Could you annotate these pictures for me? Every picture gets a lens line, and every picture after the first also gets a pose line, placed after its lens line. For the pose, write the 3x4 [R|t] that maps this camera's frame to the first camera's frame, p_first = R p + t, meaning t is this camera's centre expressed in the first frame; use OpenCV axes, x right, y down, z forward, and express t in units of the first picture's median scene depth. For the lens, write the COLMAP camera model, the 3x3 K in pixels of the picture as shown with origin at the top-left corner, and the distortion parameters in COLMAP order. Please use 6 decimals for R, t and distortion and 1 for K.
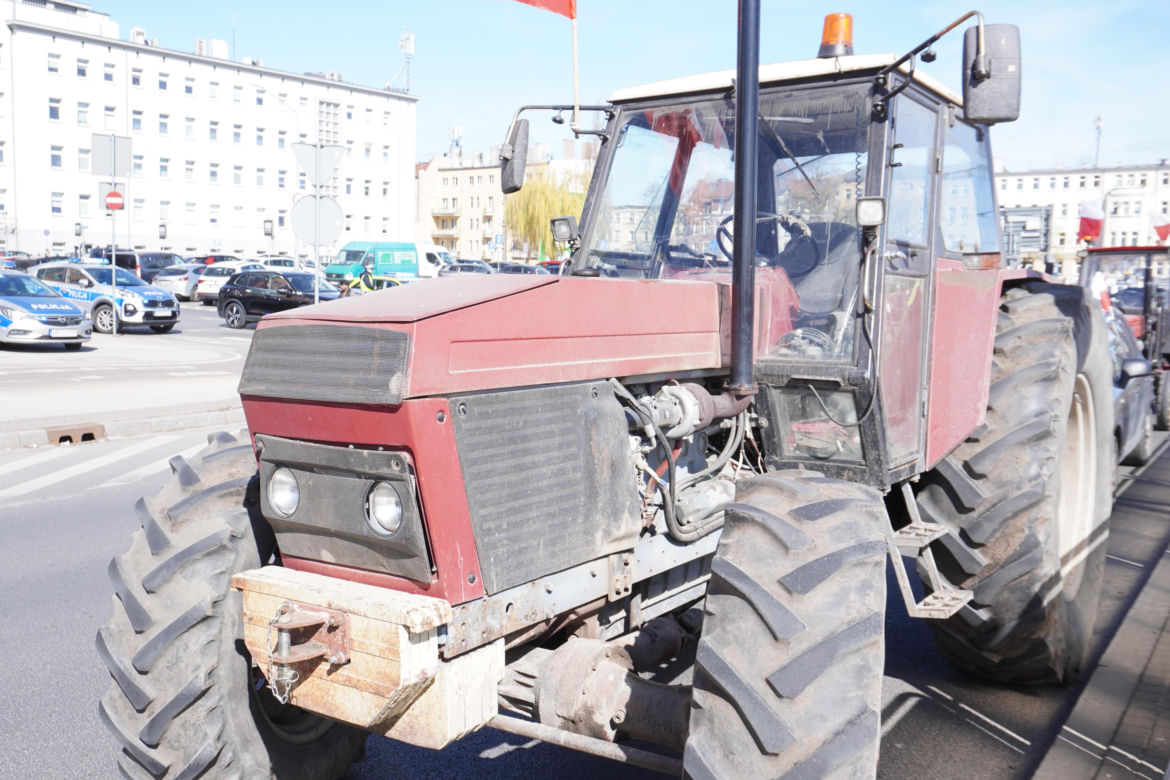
lens RADIAL K [[1049.9, 0, 566.6], [0, 1049.9, 389.3], [0, 0, 1]] dist [-0.006303, 0.012907]
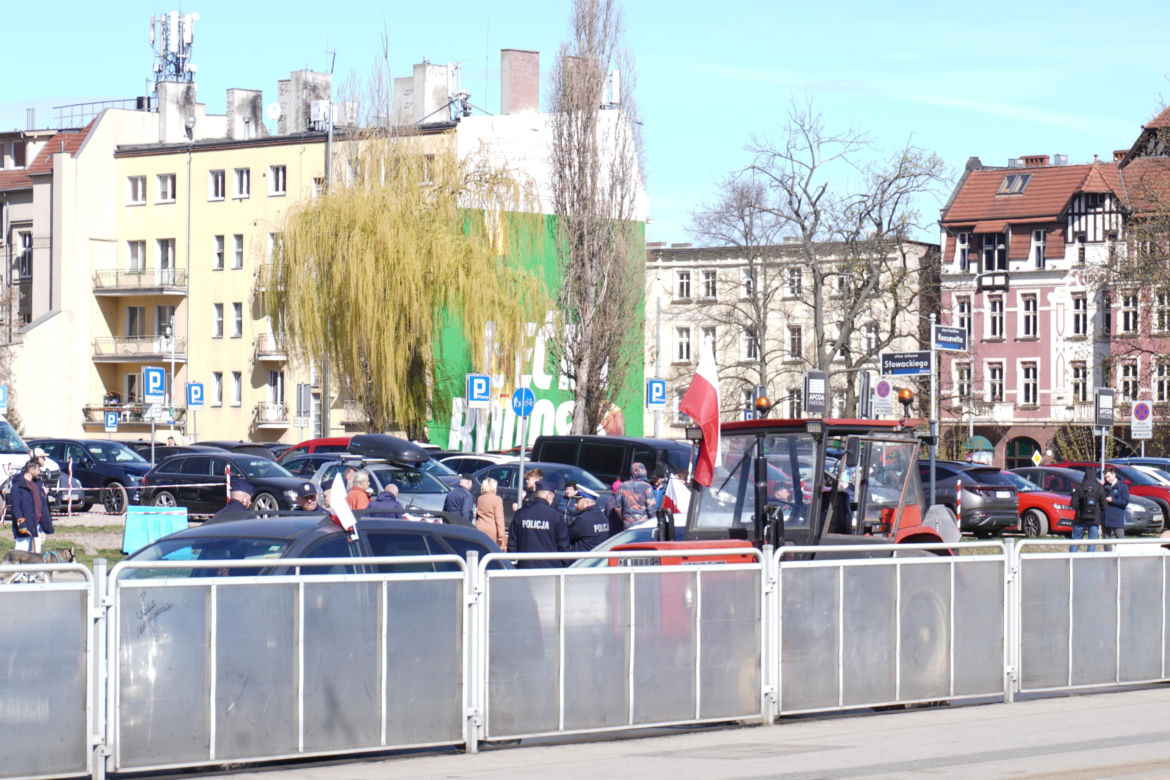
lens RADIAL K [[3676.7, 0, 519.5], [0, 3676.7, 464.9], [0, 0, 1]] dist [-0.035510, 0.000000]
pose [[0.998880, -0.018938, -0.043365, 0.079685], [0.014002, 0.993673, -0.111435, 0.015845], [0.045201, 0.110703, 0.992825, -0.142007]]
